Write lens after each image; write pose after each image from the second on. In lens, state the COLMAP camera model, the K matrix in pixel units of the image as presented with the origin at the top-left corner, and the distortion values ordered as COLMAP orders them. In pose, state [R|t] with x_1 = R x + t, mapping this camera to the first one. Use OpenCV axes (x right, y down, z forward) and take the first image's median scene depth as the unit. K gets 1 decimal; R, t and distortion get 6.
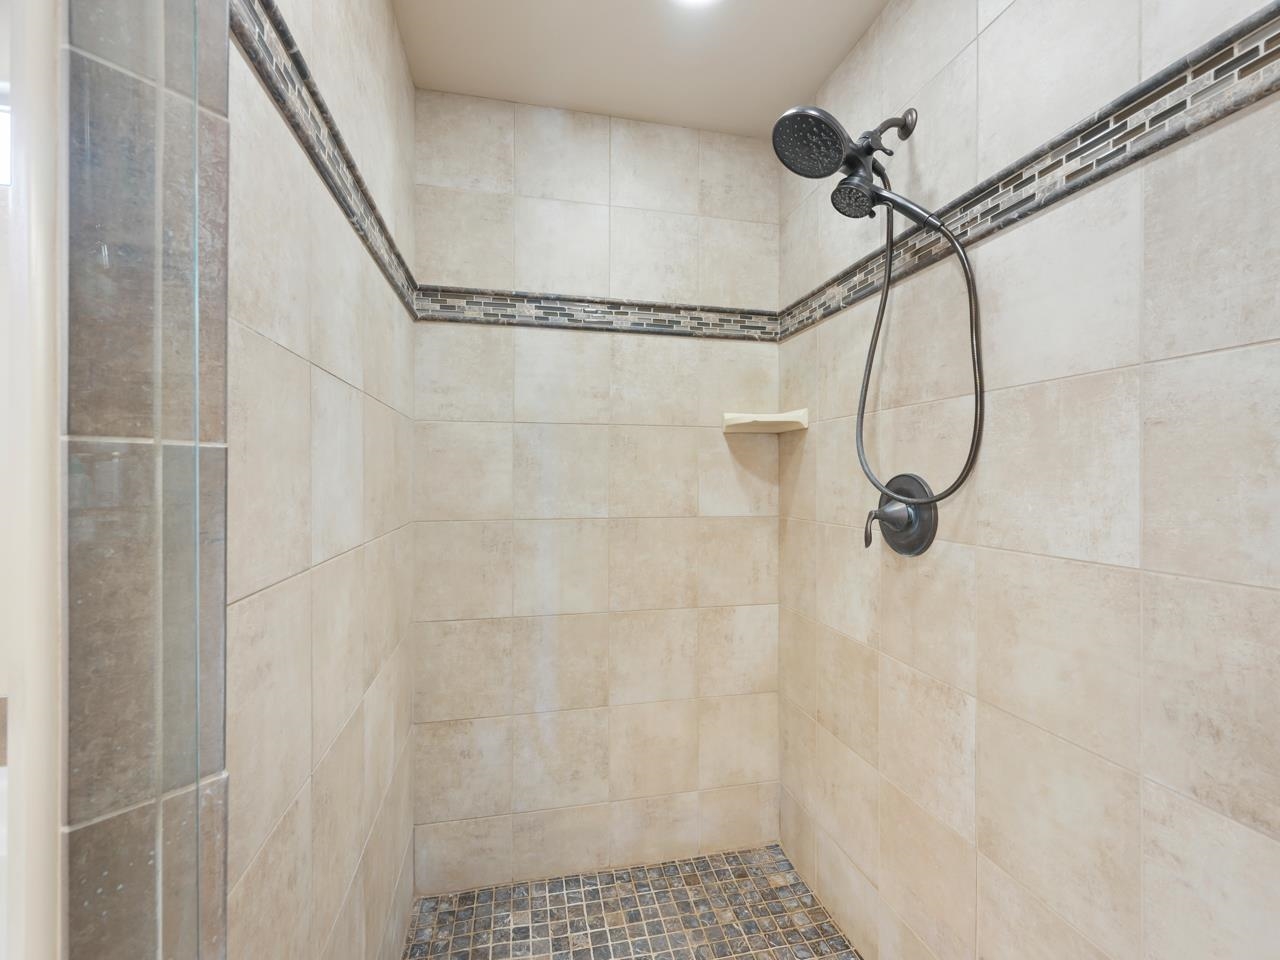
lens RADIAL K [[572.4, 0, 641.2], [0, 572.4, 477.7], [0, 0, 1]] dist [0.000132, -0.000780]
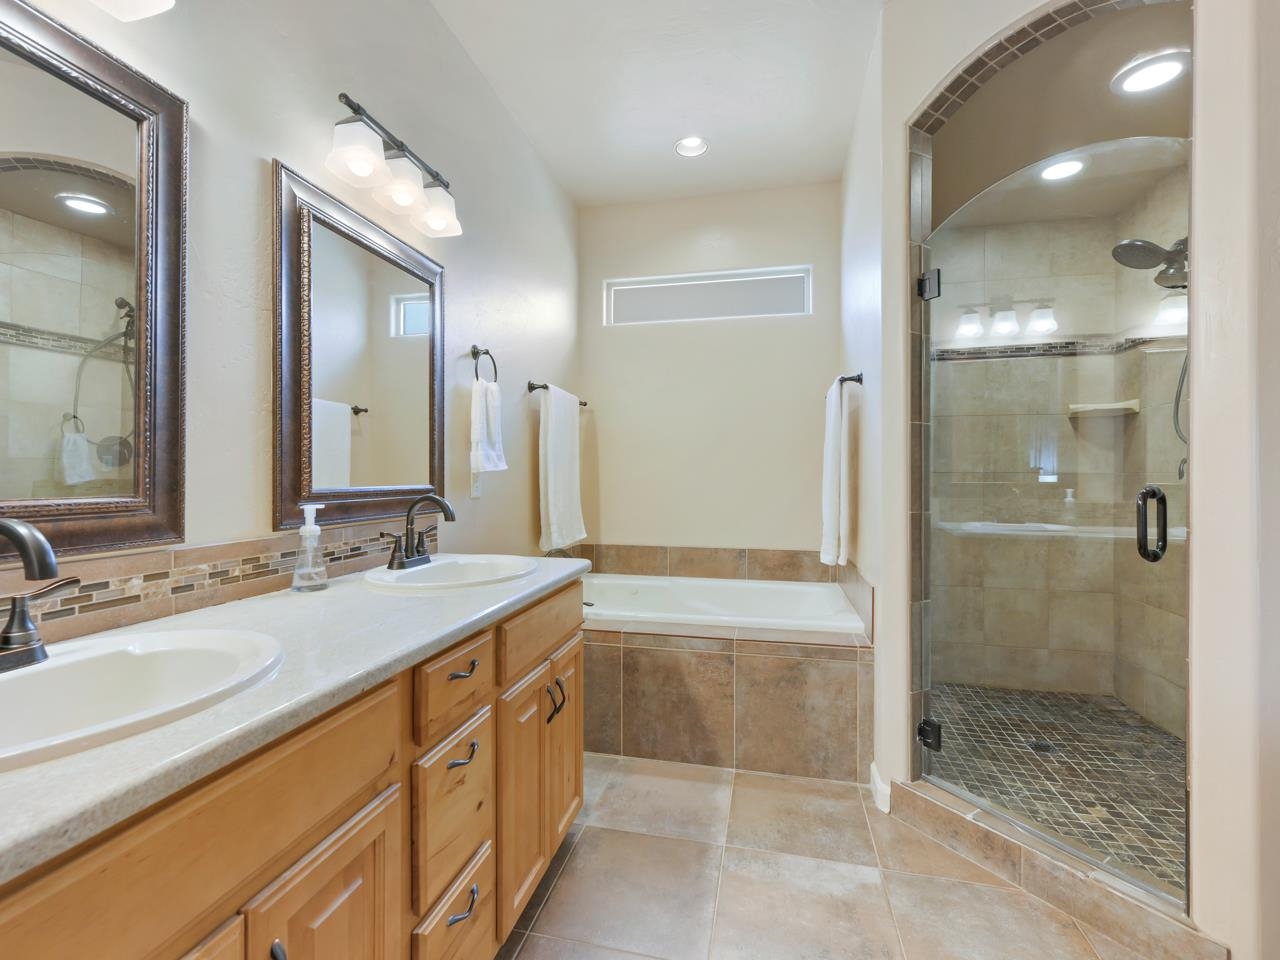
lens RADIAL K [[572.4, 0, 638.1], [0, 572.4, 477.5], [0, 0, 1]] dist [0.000132, -0.000780]
pose [[0.899447, 0.002623, -0.437022, -0.229889], [-0.003020, 0.999995, -0.000213, 0.087507], [0.437019, 0.001512, 0.899451, -0.904677]]
